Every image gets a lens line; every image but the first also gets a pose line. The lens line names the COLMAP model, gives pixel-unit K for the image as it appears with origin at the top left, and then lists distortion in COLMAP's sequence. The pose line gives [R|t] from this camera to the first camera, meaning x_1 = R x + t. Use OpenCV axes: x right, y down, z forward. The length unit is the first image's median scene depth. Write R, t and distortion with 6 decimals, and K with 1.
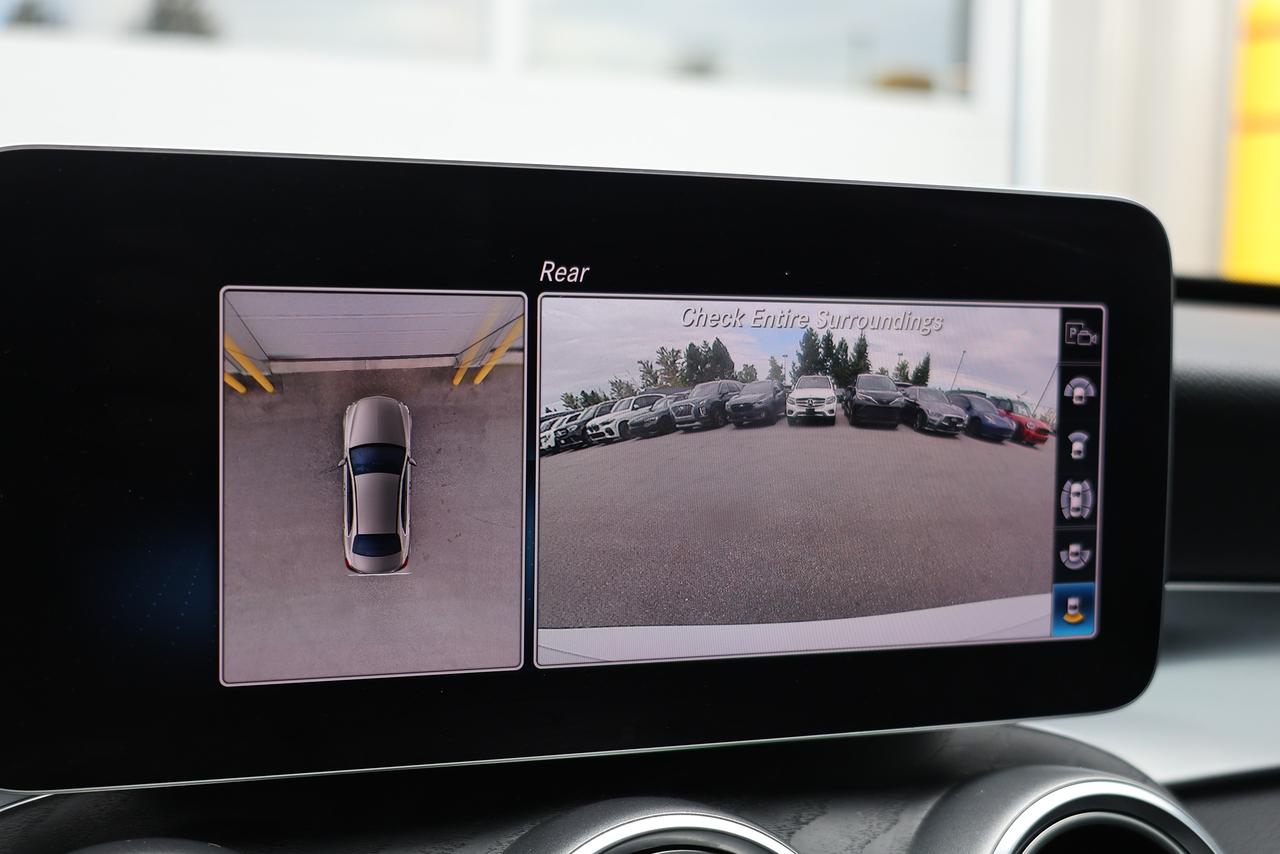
lens RADIAL K [[1656.4, 0, 632.2], [0, 1656.4, 417.9], [0, 0, 1]] dist [-0.007531, 0.000000]
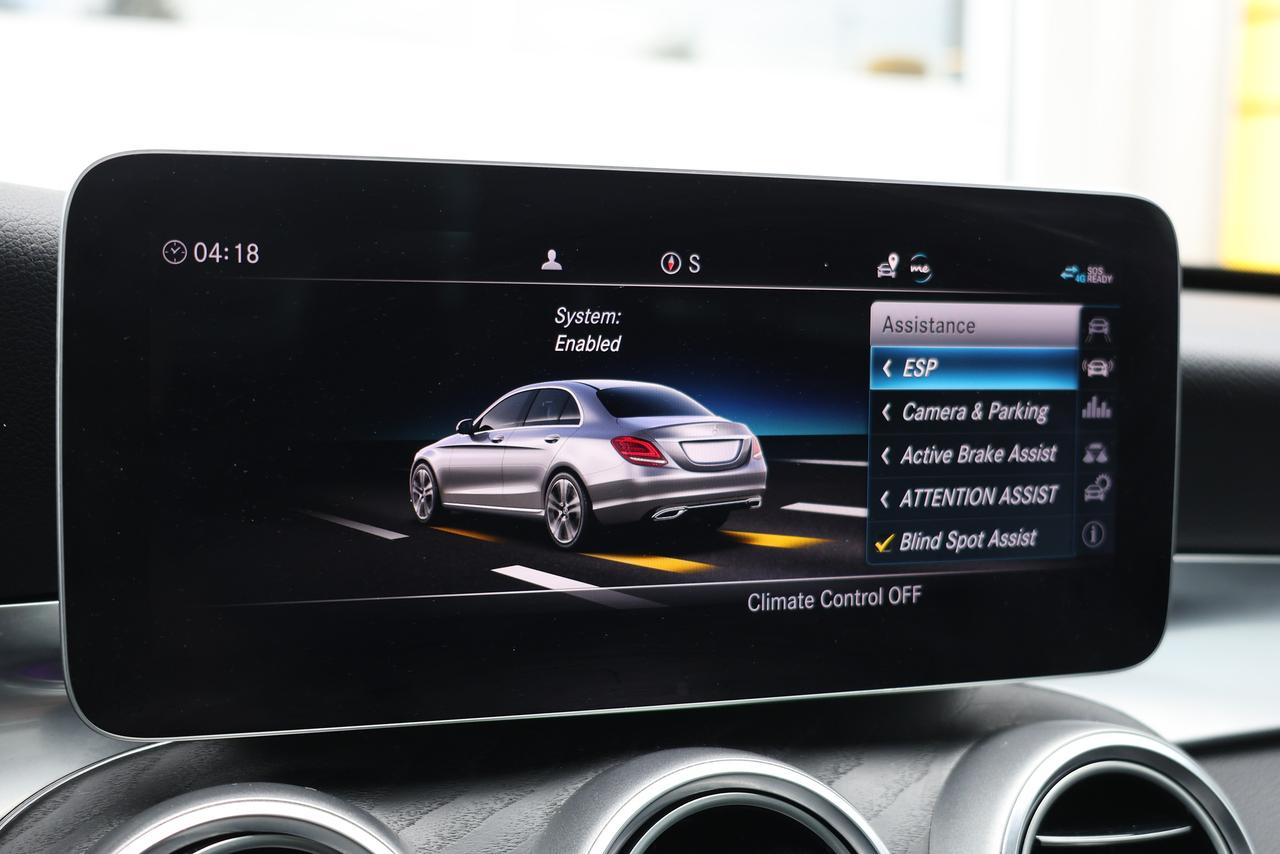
lens RADIAL K [[1734.3, 0, 626.4], [0, 1734.3, 420.7], [0, 0, 1]] dist [-0.002303, 0.000000]
pose [[0.999925, -0.003602, 0.011721, -0.048854], [0.003561, 0.999987, 0.003532, 0.009919], [-0.011734, -0.003490, 0.999925, -0.128238]]
